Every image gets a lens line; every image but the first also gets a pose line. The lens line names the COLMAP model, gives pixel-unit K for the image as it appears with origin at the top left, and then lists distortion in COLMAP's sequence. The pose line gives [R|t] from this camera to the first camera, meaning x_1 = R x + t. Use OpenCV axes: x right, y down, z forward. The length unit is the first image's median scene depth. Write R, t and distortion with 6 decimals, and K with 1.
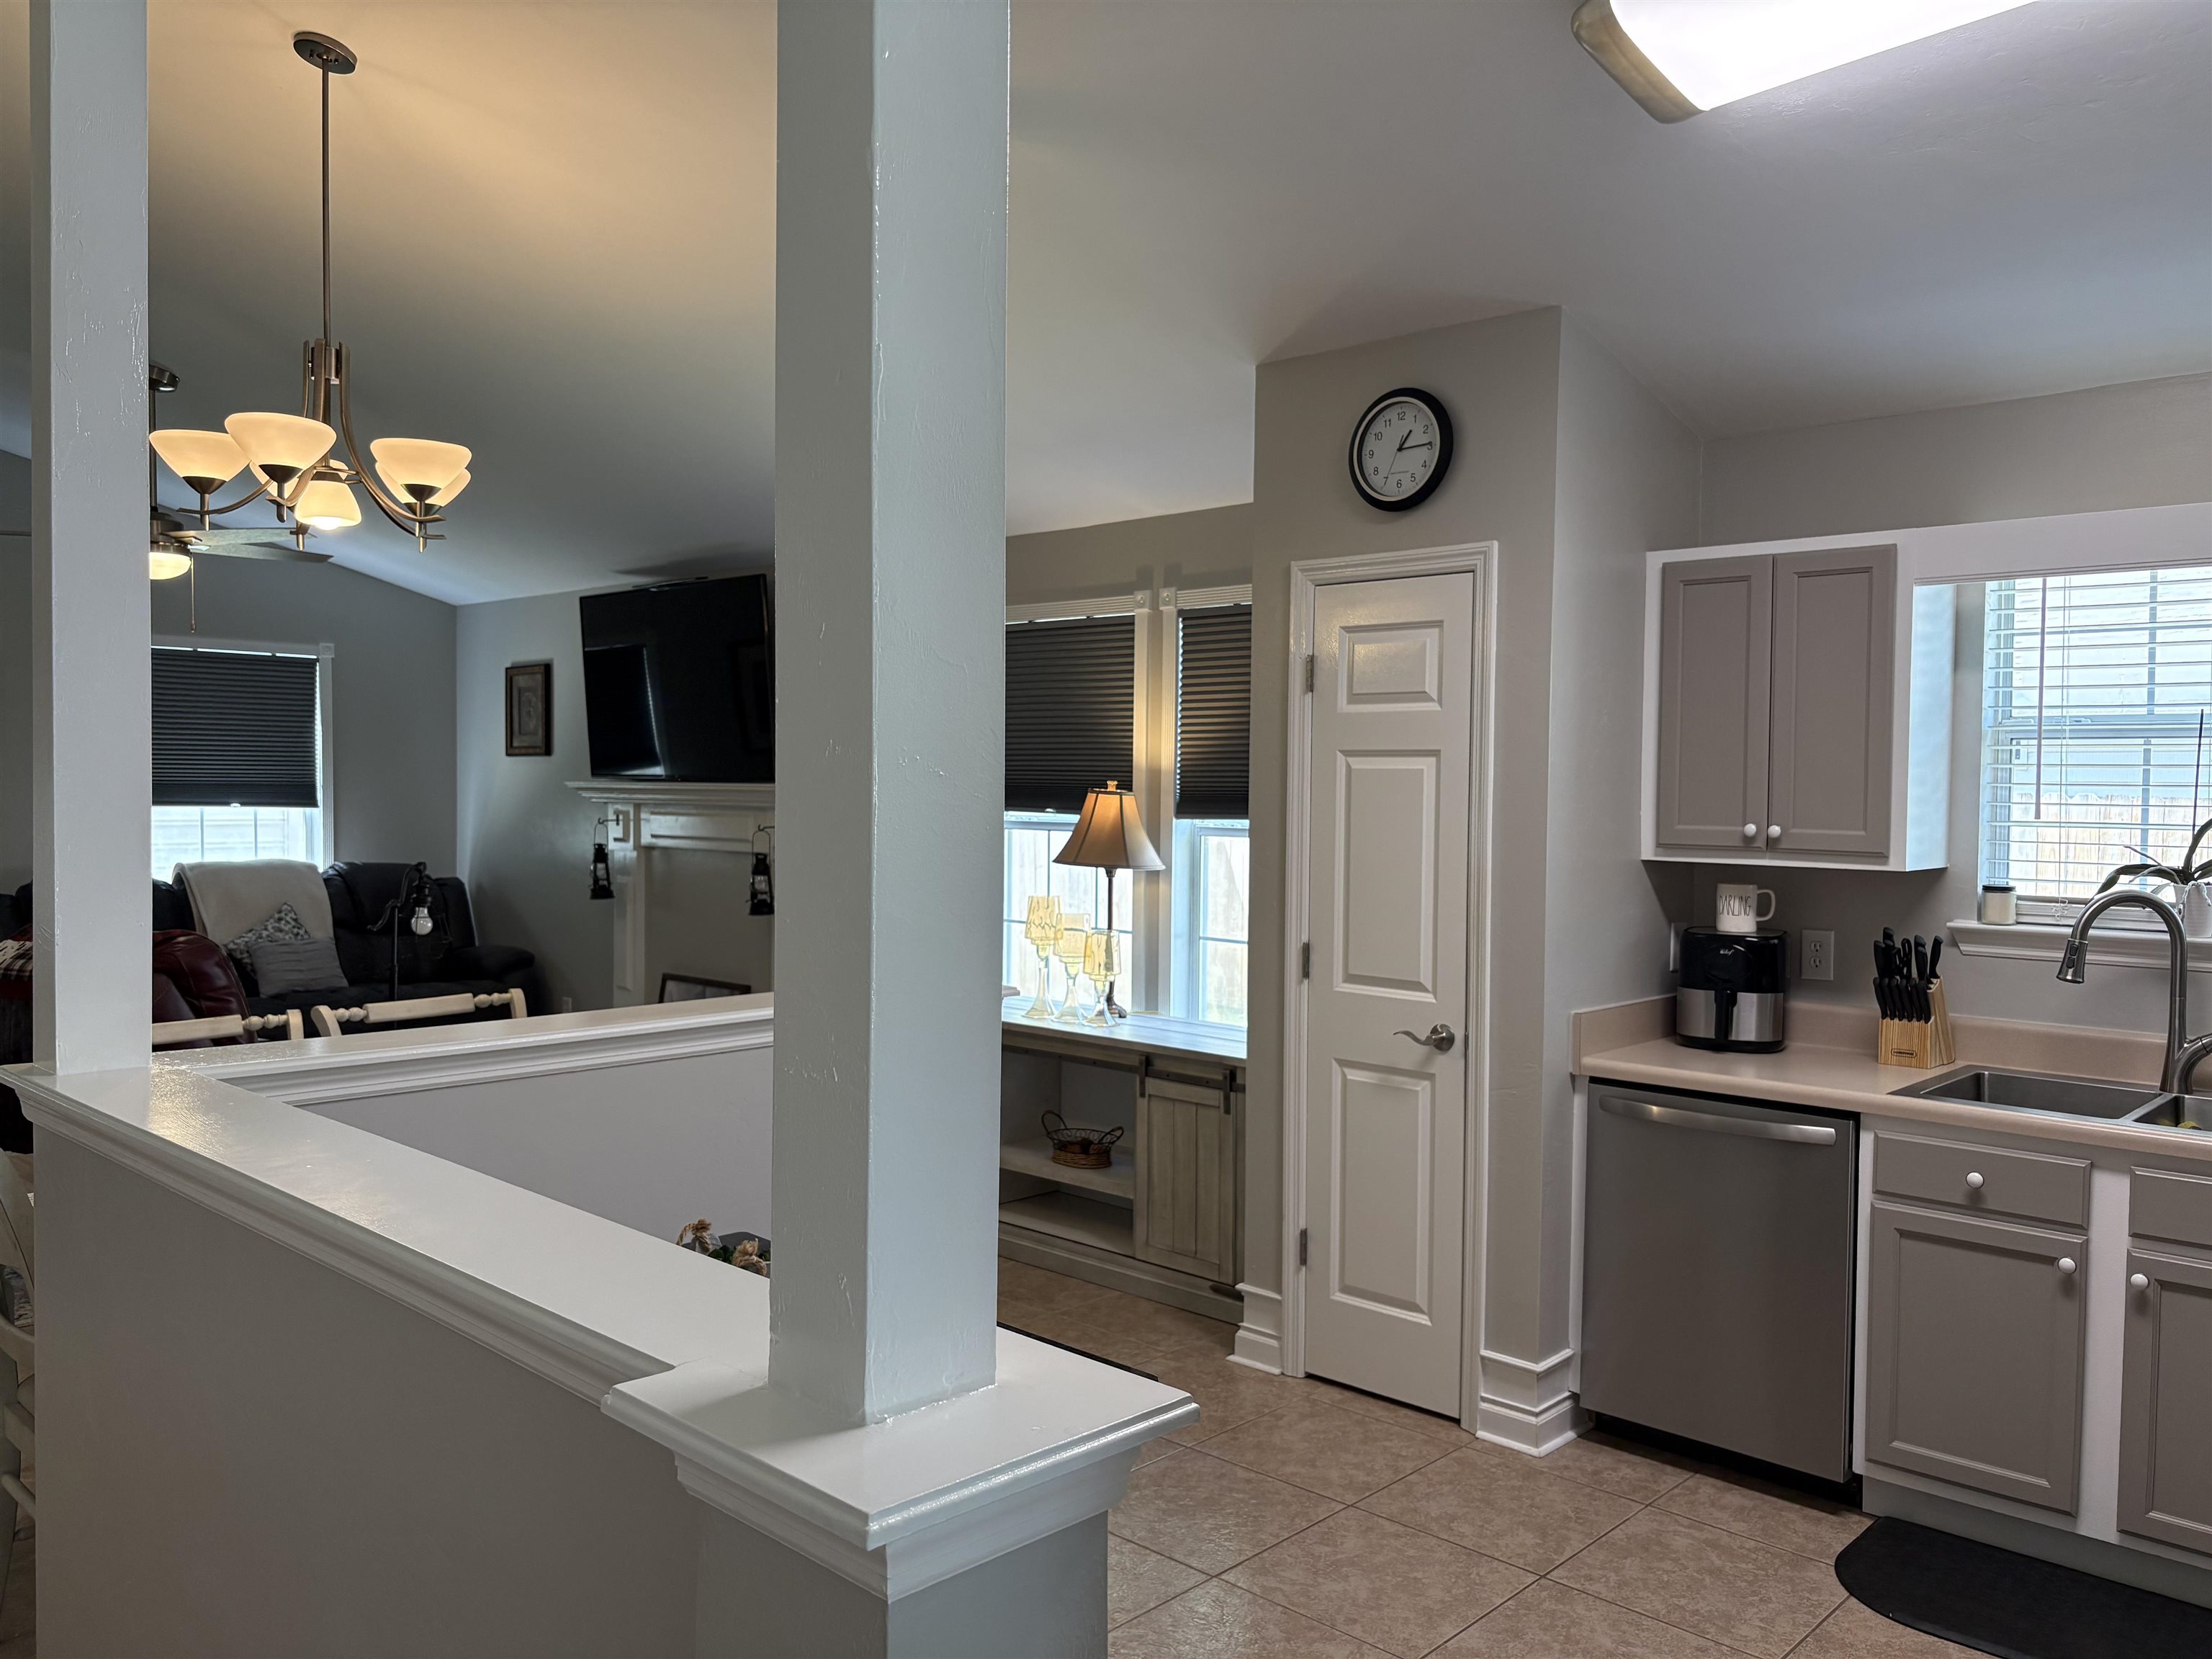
lens RADIAL K [[1676.4, 0, 1107.9], [0, 1676.4, 831.4], [0, 0, 1]] dist [0.054923, -0.061468]
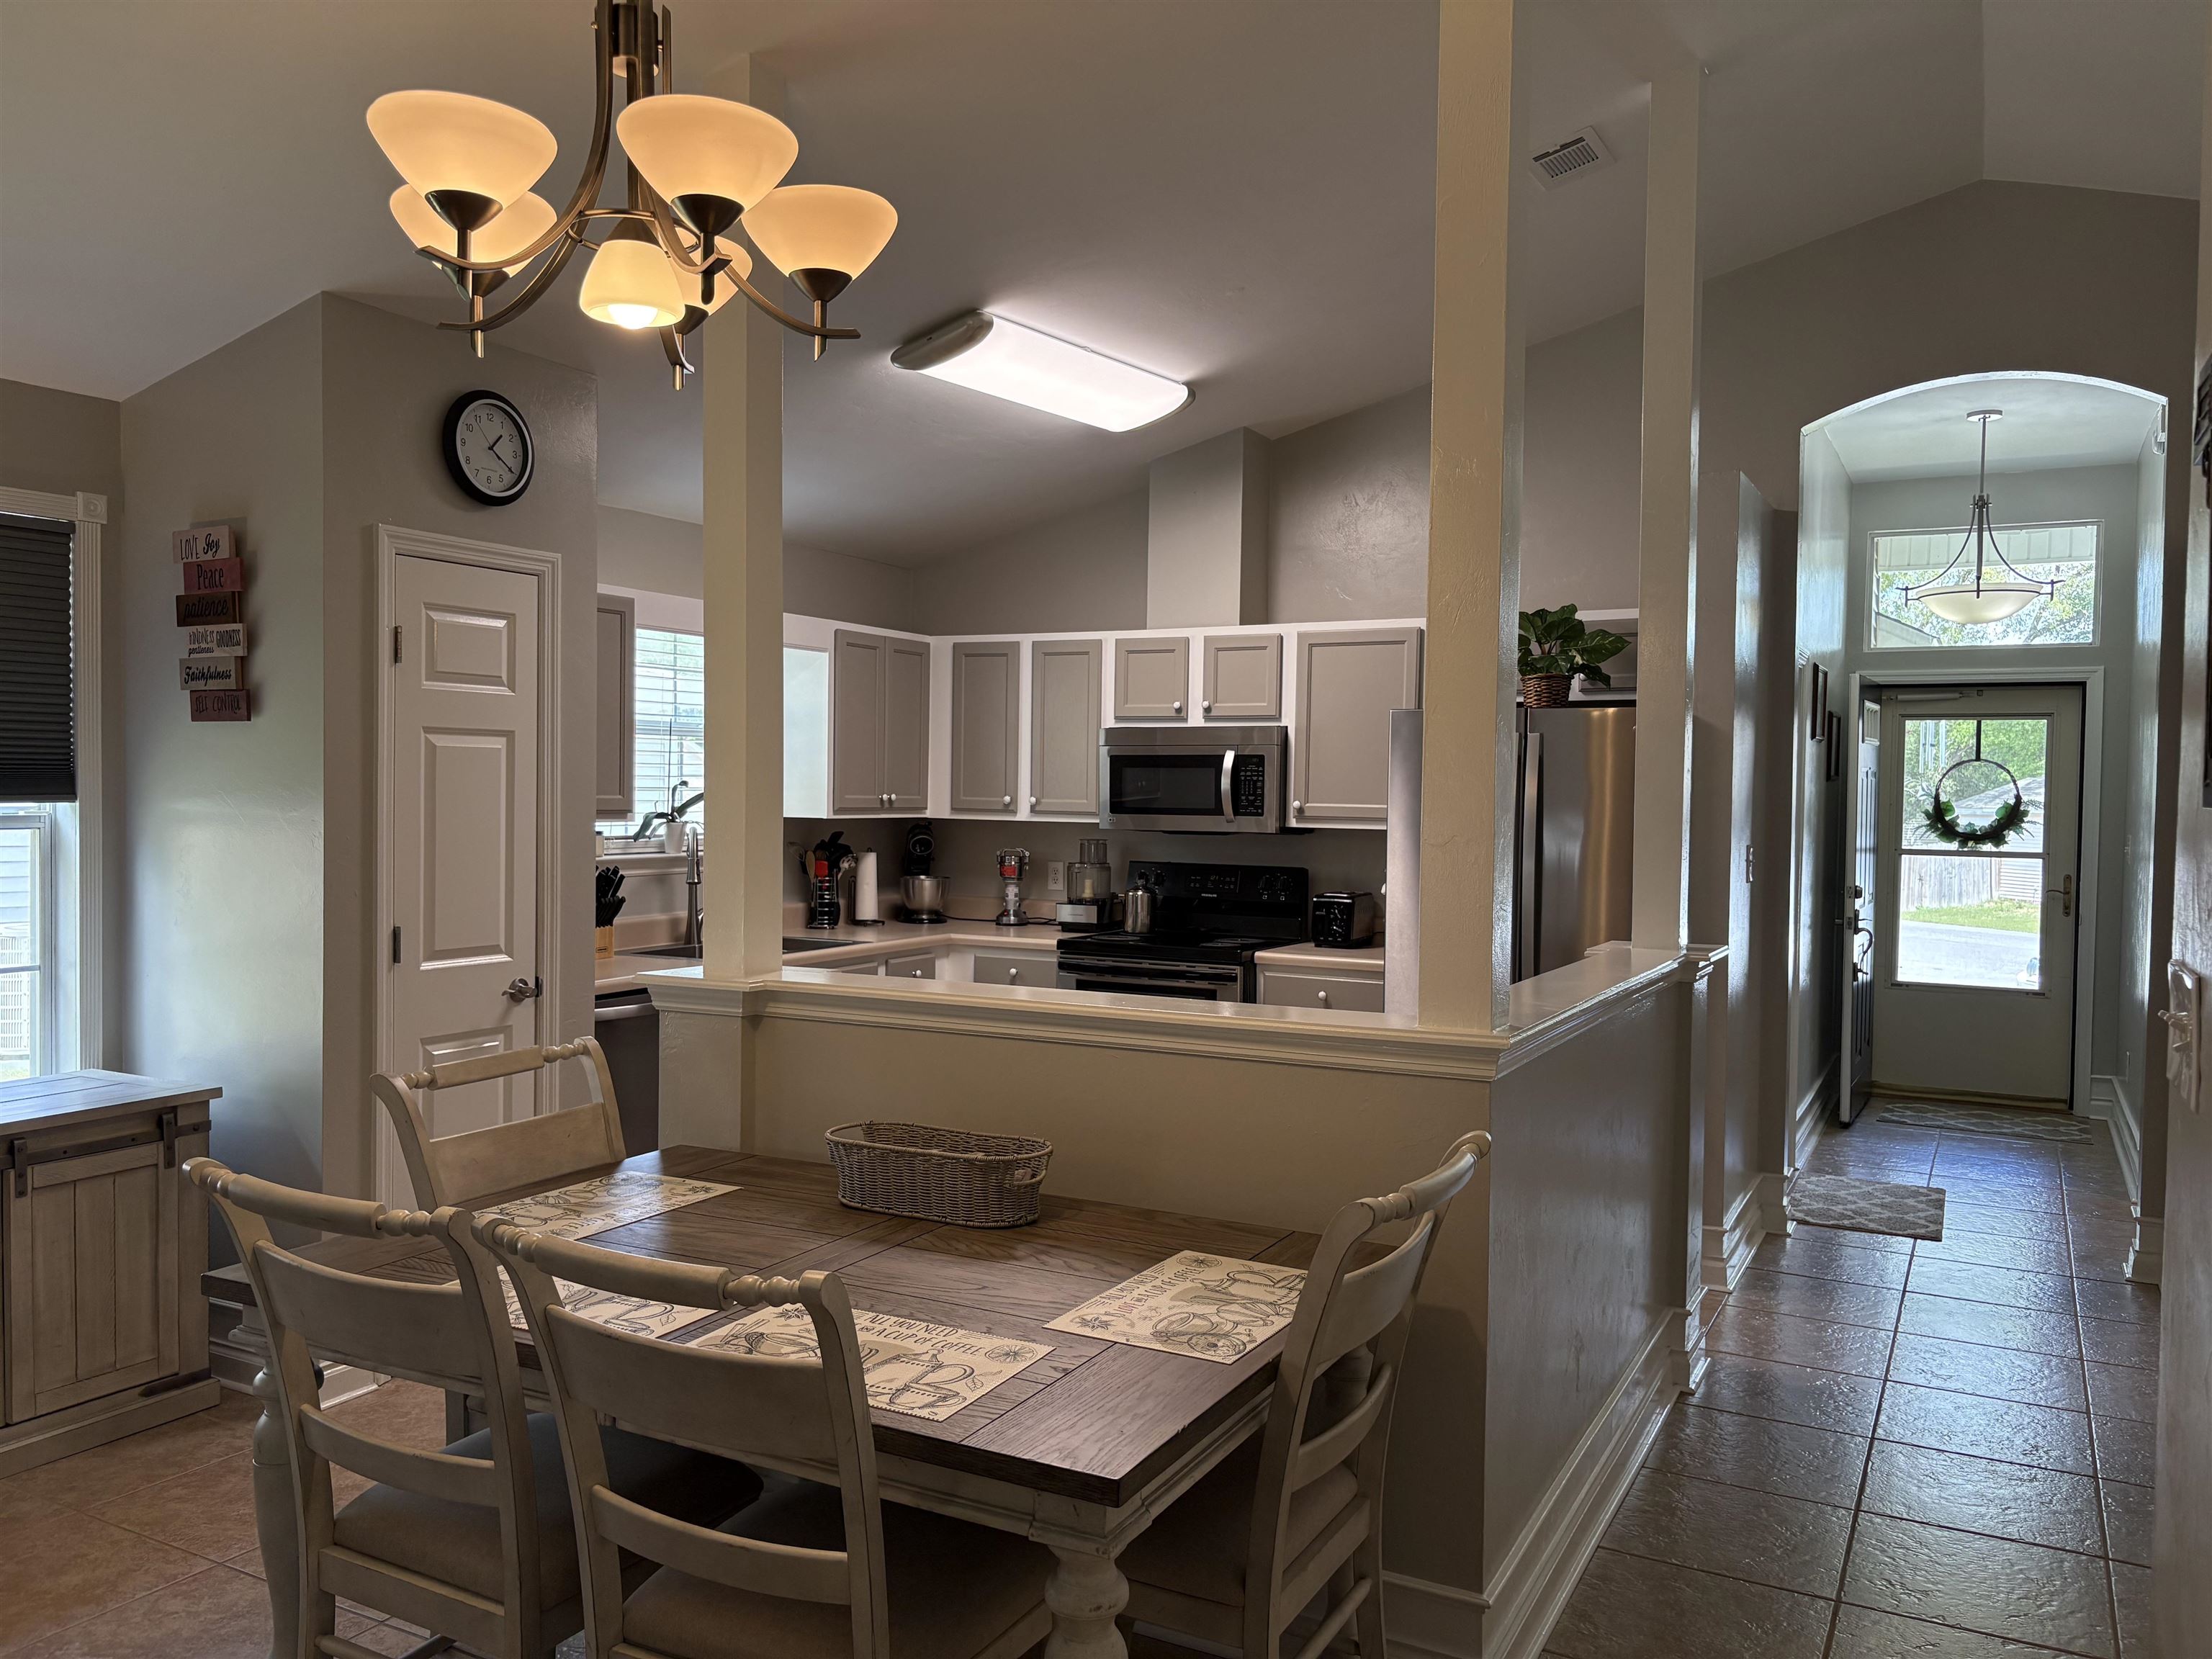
lens RADIAL K [[1676.4, 0, 1107.6], [0, 1676.4, 833.0], [0, 0, 1]] dist [0.054923, -0.061468]
pose [[-0.261821, -0.043138, 0.964152, -0.941239], [0.012863, 0.998756, 0.048179, -0.028893], [-0.965031, 0.025017, -0.260940, 0.881418]]
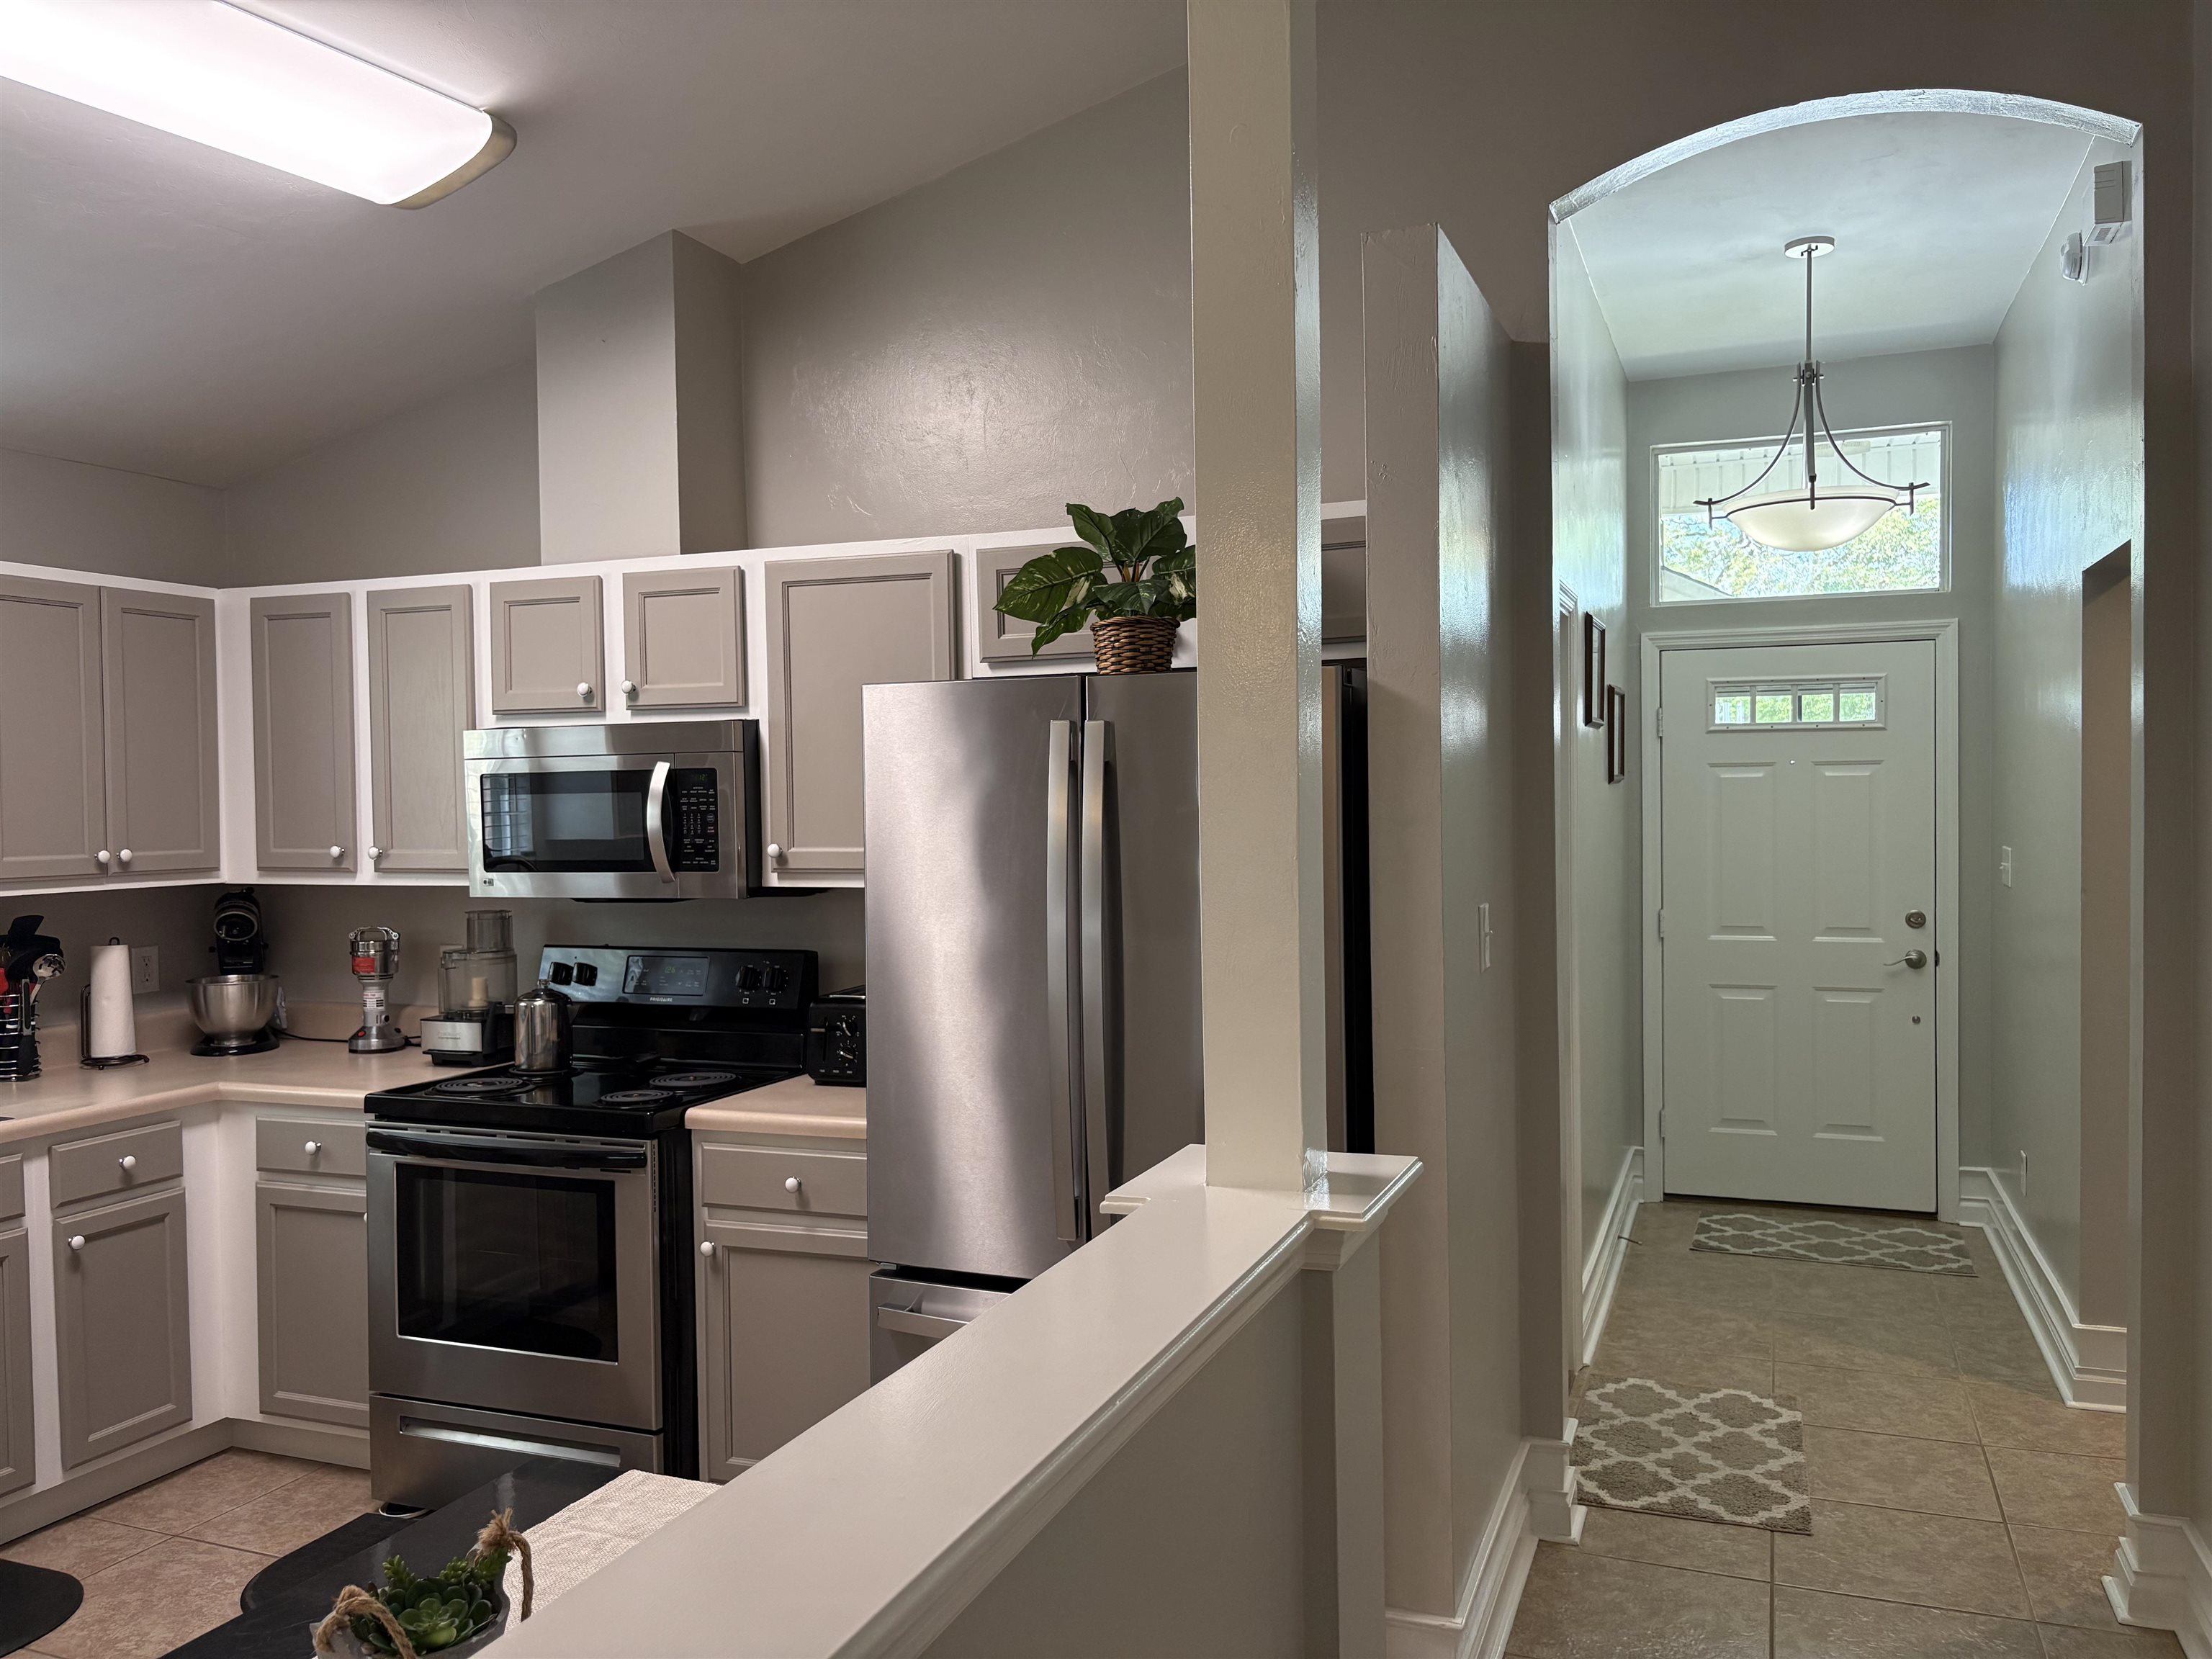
lens RADIAL K [[1676.4, 0, 1115.0], [0, 1676.4, 832.1], [0, 0, 1]] dist [0.054923, -0.061468]
pose [[-0.374318, -0.028138, 0.926874, -0.453006], [0.039245, 0.998163, 0.046152, -0.024015], [-0.926470, 0.053651, -0.372526, 0.498187]]
